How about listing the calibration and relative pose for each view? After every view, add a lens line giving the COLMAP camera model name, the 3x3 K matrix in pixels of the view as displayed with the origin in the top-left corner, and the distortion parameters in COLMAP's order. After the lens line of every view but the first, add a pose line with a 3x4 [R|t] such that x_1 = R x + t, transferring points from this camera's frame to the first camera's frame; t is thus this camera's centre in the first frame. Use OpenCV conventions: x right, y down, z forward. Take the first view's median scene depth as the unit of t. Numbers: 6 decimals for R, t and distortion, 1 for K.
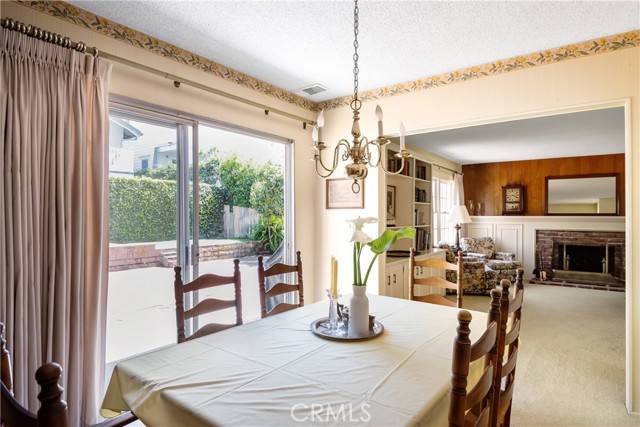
lens RADIAL K [[367.0, 0, 317.8], [0, 367.0, 213.9], [0, 0, 1]] dist [0.004859, -0.000944]
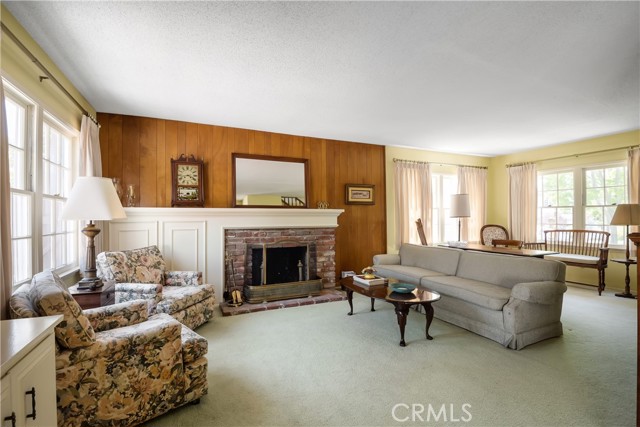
lens RADIAL K [[296.2, 0, 316.4], [0, 296.2, 211.8], [0, 0, 1]] dist [-0.030170, -0.001174]
pose [[0.490147, 0.010143, 0.871581, 0.210949], [-0.002896, 0.999946, -0.010007, 0.017122], [-0.871635, 0.002381, 0.490150, 0.594233]]
